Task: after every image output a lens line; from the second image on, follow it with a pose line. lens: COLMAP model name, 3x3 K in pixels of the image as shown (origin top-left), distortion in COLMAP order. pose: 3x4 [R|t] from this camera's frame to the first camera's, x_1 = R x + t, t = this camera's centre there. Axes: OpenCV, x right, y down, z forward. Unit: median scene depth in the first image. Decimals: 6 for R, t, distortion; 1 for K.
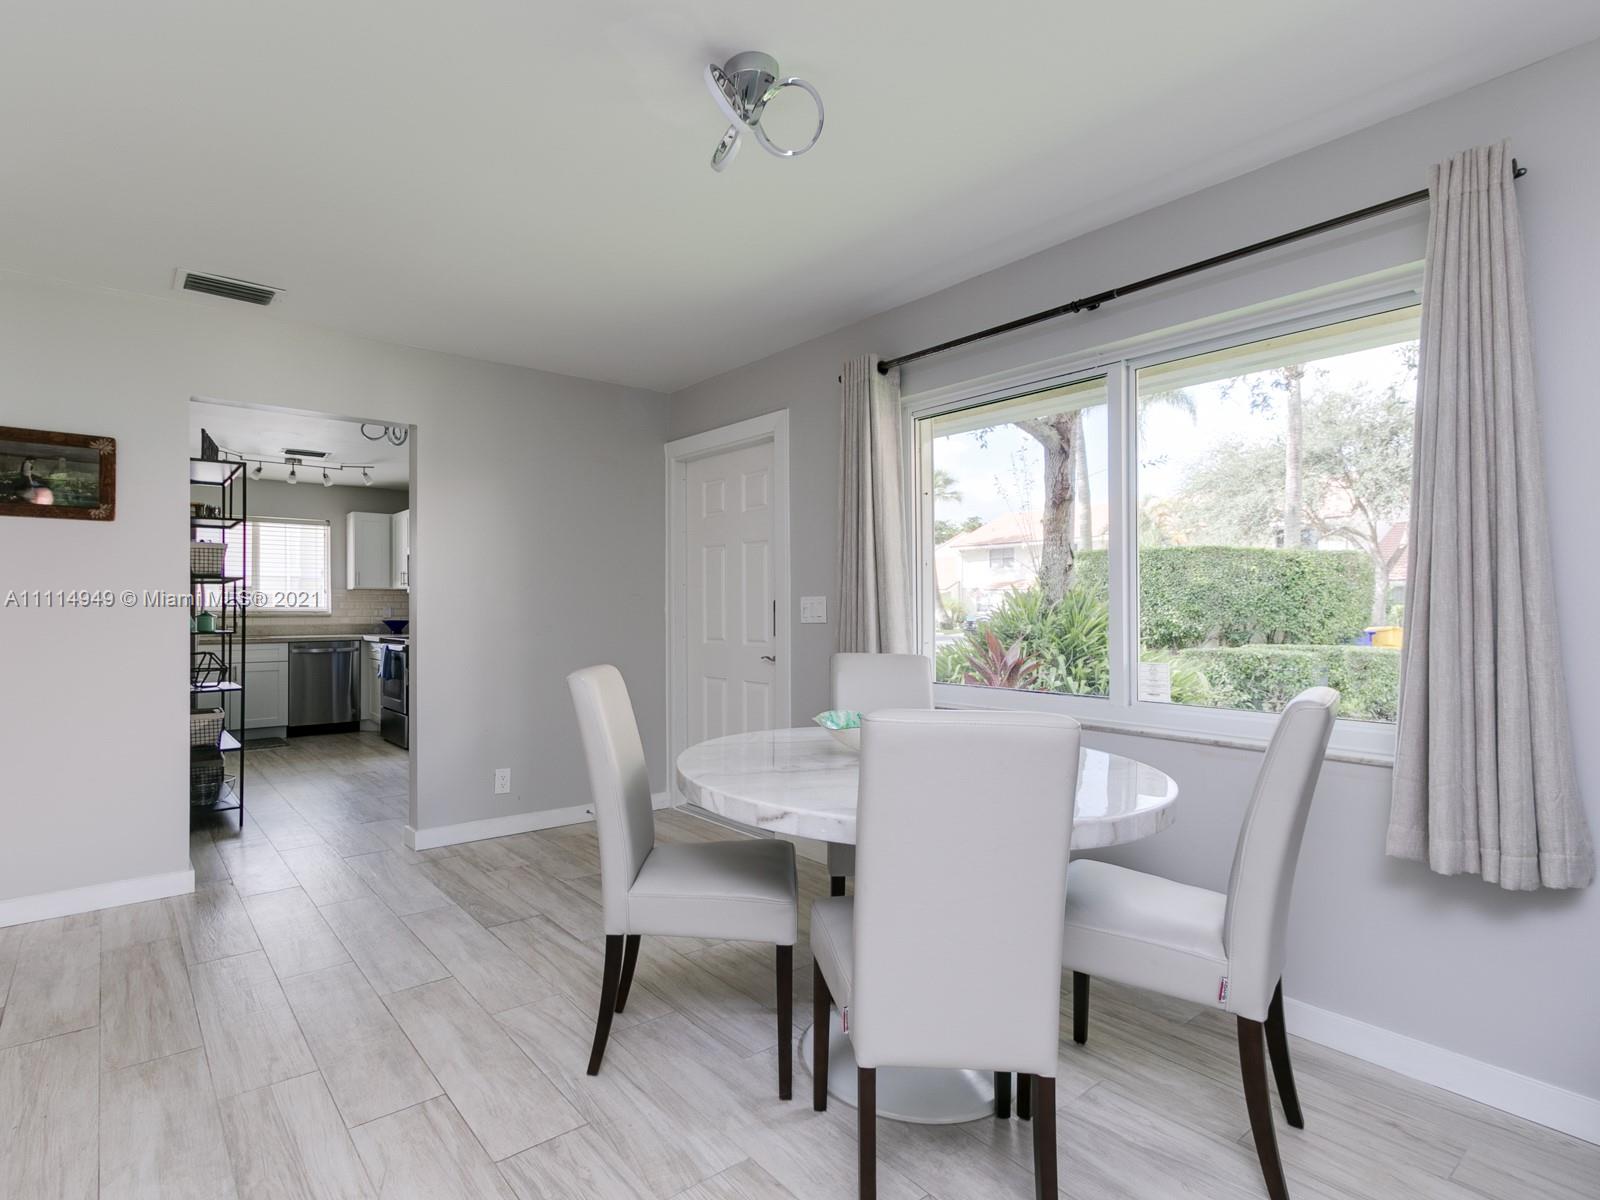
lens RADIAL K [[857.3, 0, 800.0], [0, 857.3, 600.0], [0, 0, 1]] dist [-0.003312, -0.001882]
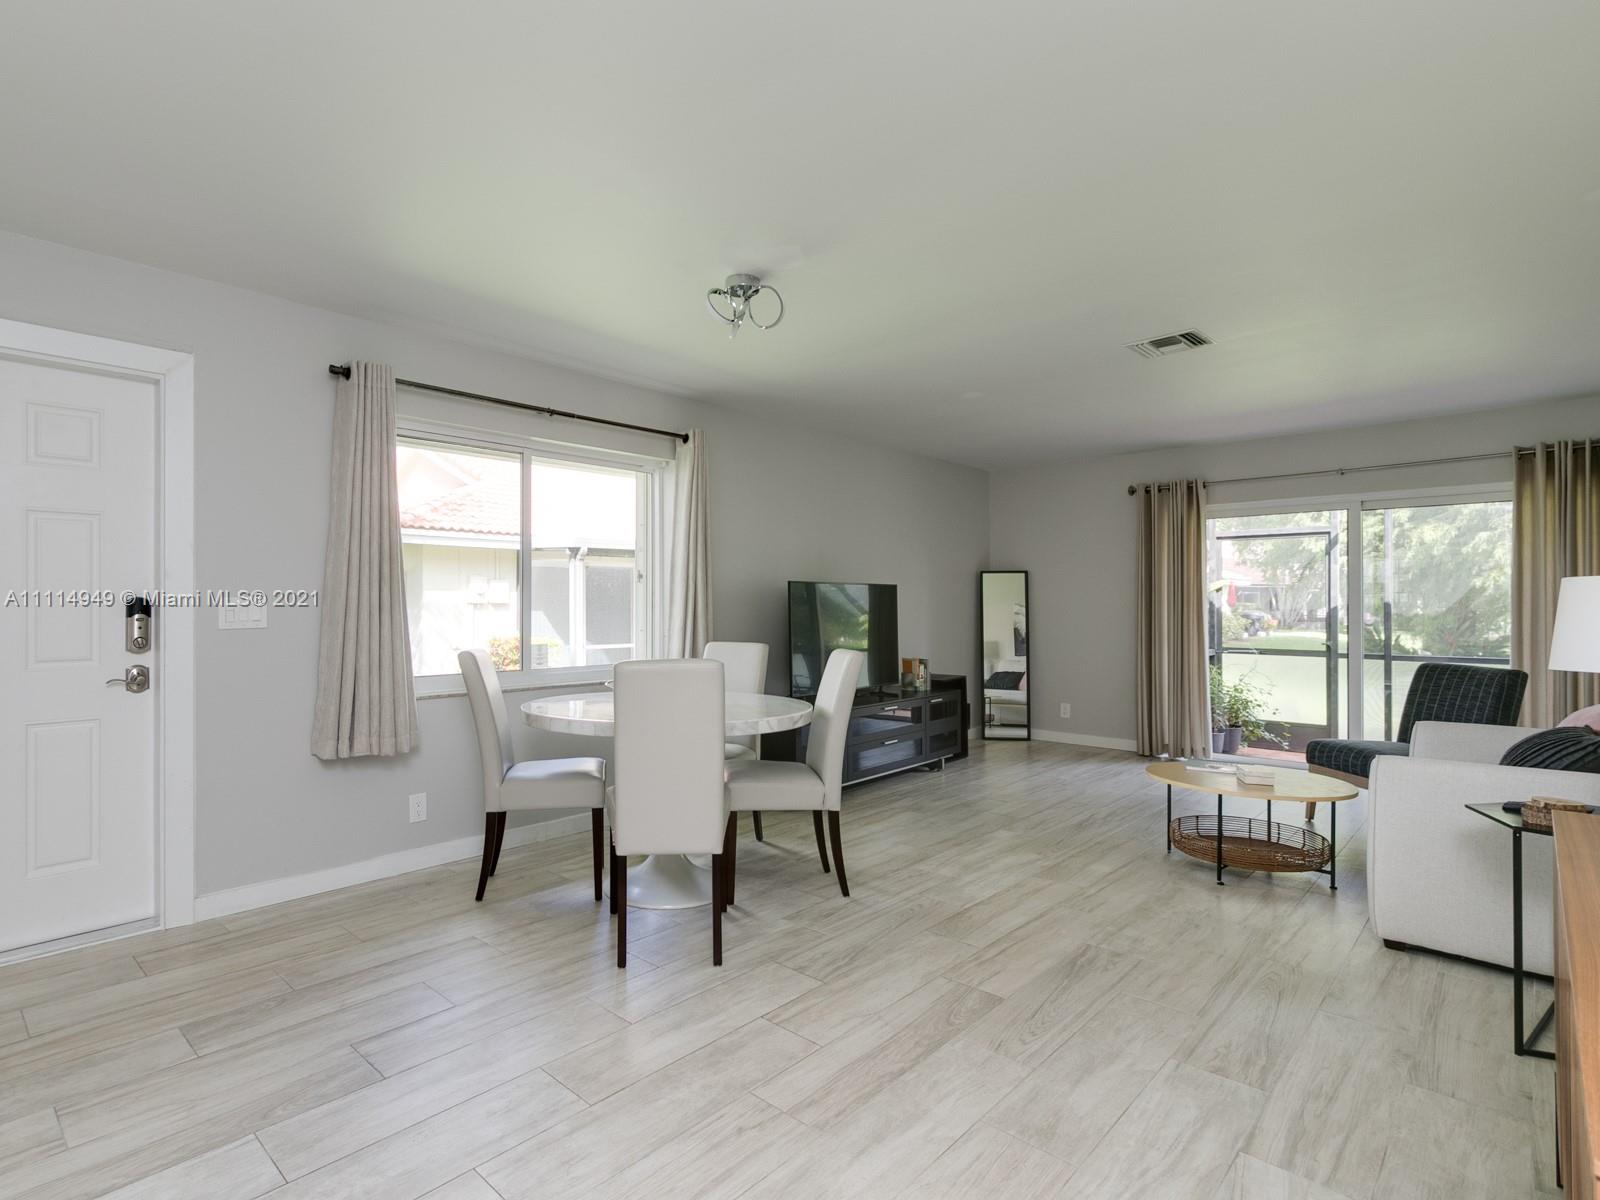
lens RADIAL K [[823.7, 0, 785.3], [0, 823.7, 600.3], [0, 0, 1]] dist [-0.000602, -0.000323]
pose [[-0.187194, -0.003255, 0.982318, -0.947207], [-0.004840, 0.999985, 0.002391, 0.013848], [-0.982311, -0.004307, -0.187207, 0.746576]]
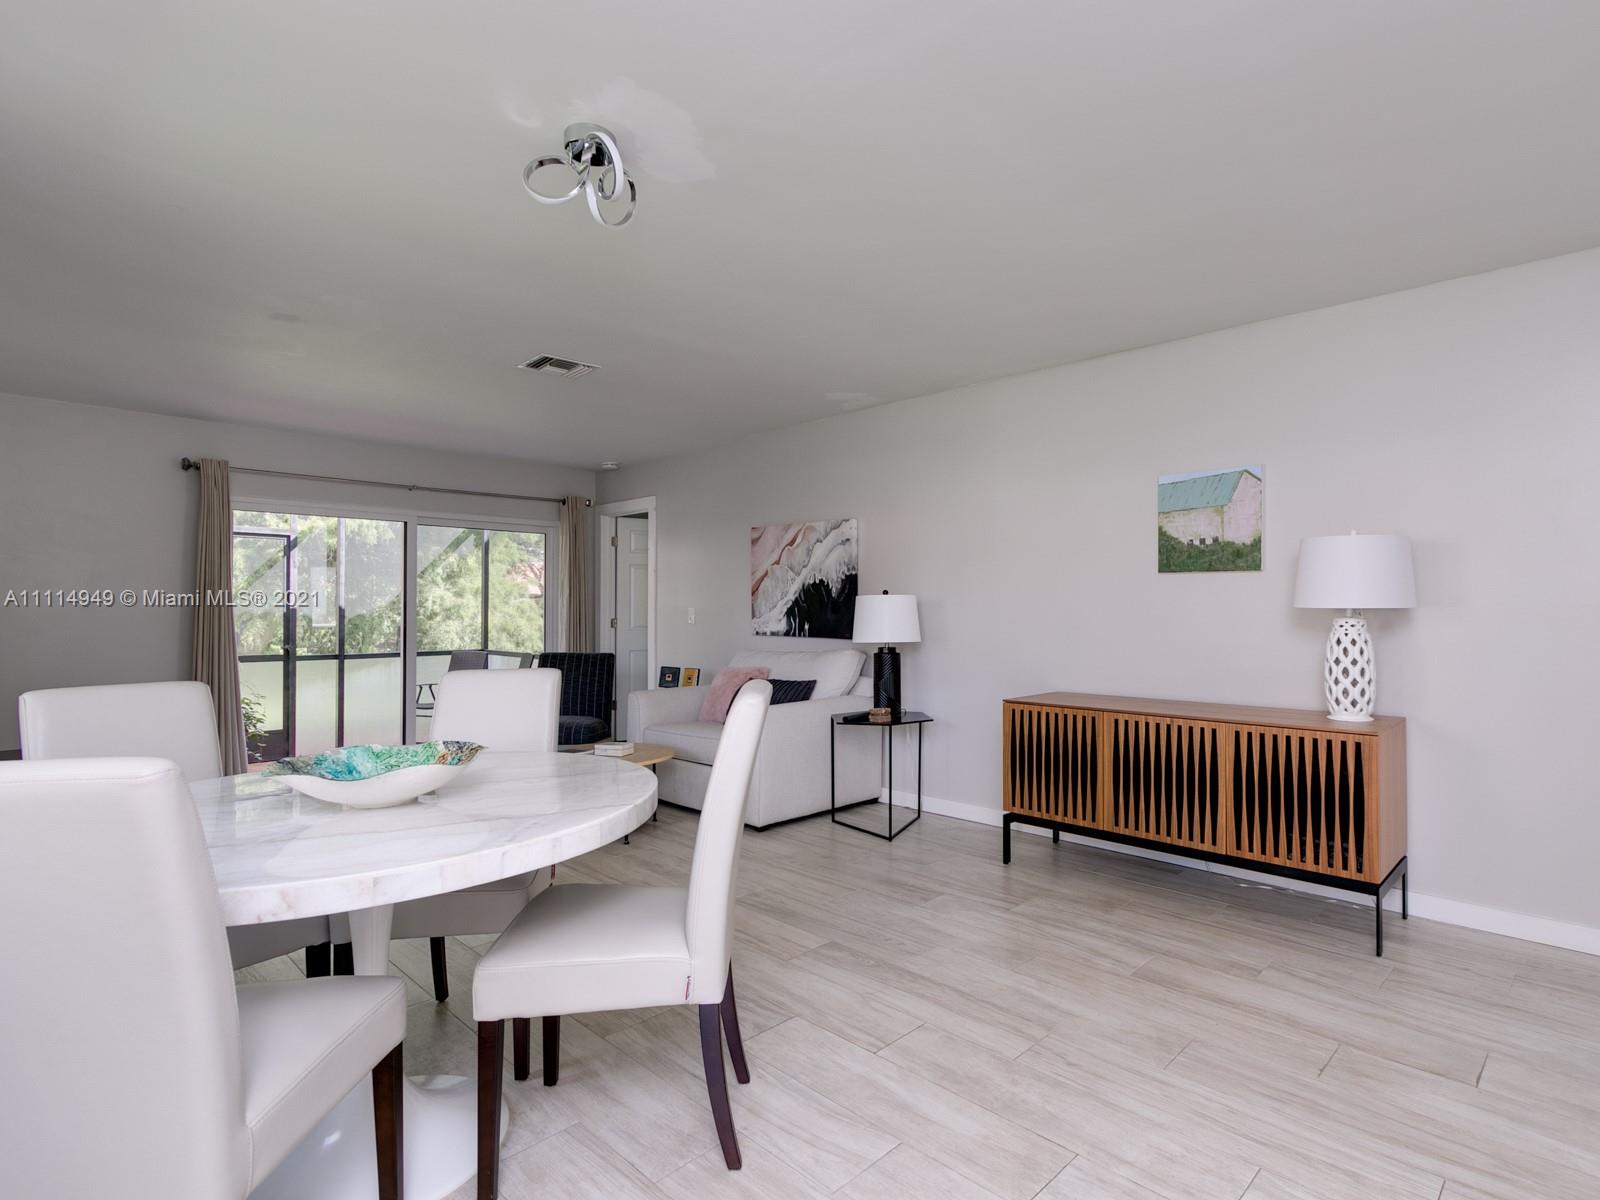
lens RADIAL K [[810.7, 0, 800.0], [0, 810.7, 600.0], [0, 0, 1]] dist [0.005286, -0.000117]
pose [[-0.989063, -0.011745, -0.147024, -0.088358], [-0.009890, 0.999862, -0.013341, 0.018596], [0.147160, -0.011741, -0.989043, 1.275334]]
